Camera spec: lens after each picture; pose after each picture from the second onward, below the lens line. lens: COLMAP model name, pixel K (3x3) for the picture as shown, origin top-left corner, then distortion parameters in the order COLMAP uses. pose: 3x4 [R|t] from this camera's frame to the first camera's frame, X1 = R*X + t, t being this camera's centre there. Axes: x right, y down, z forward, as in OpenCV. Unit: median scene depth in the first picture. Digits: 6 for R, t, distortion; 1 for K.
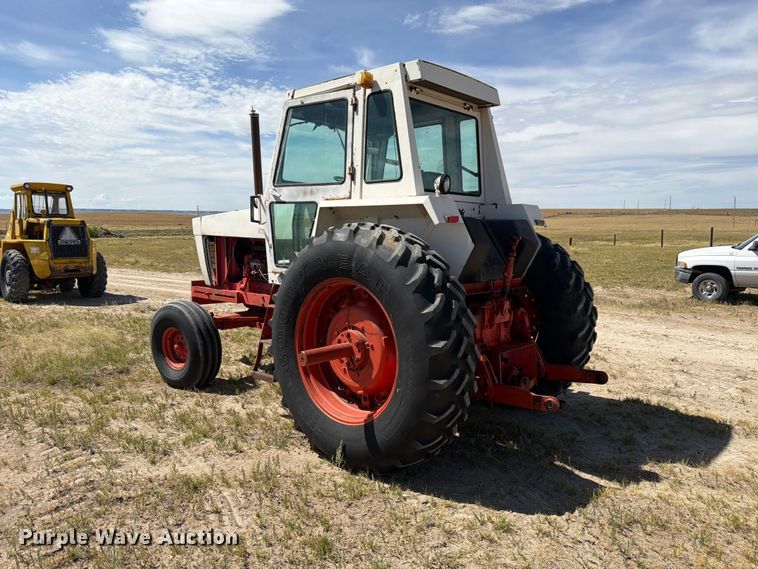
lens RADIAL K [[540.8, 0, 386.5], [0, 540.8, 289.7], [0, 0, 1]] dist [0.049393, -0.067688]
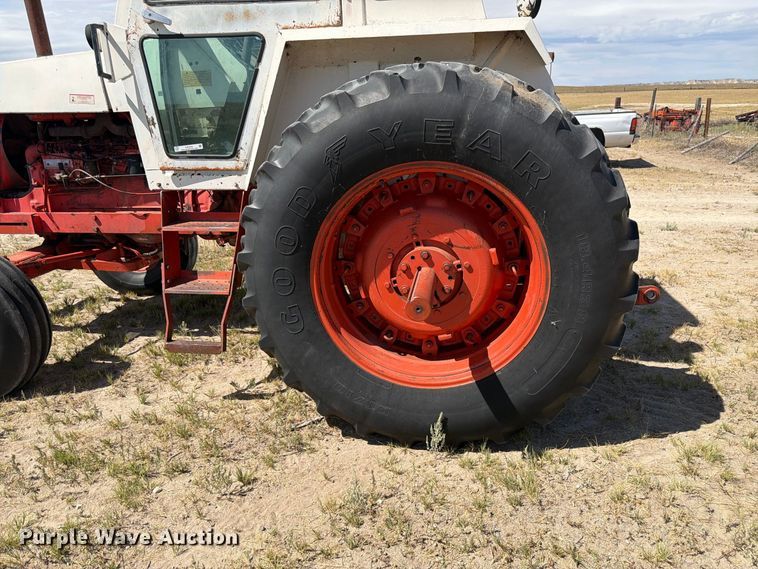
lens RADIAL K [[540.8, 0, 375.8], [0, 540.8, 288.2], [0, 0, 1]] dist [0.049393, -0.067688]
pose [[0.836782, -0.196281, 0.511145, -0.338799], [0.091578, 0.970558, 0.222778, -0.017782], [-0.539823, -0.139607, 0.830121, 0.383880]]
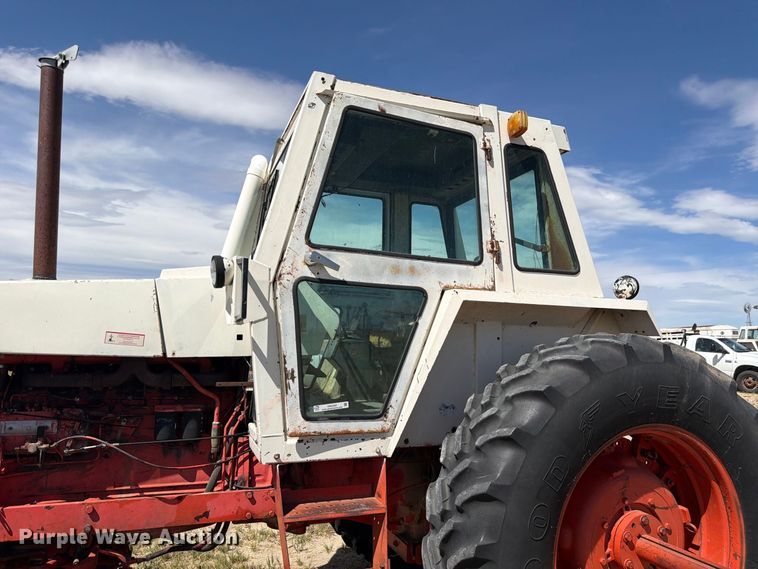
lens RADIAL K [[541.1, 0, 387.8], [0, 541.1, 282.9], [0, 0, 1]] dist [0.034106, -0.048969]
pose [[0.444321, 0.100324, 0.890233, -0.575488], [0.079315, 0.985402, -0.150636, -0.080920], [-0.892350, 0.137540, 0.429877, 0.723367]]
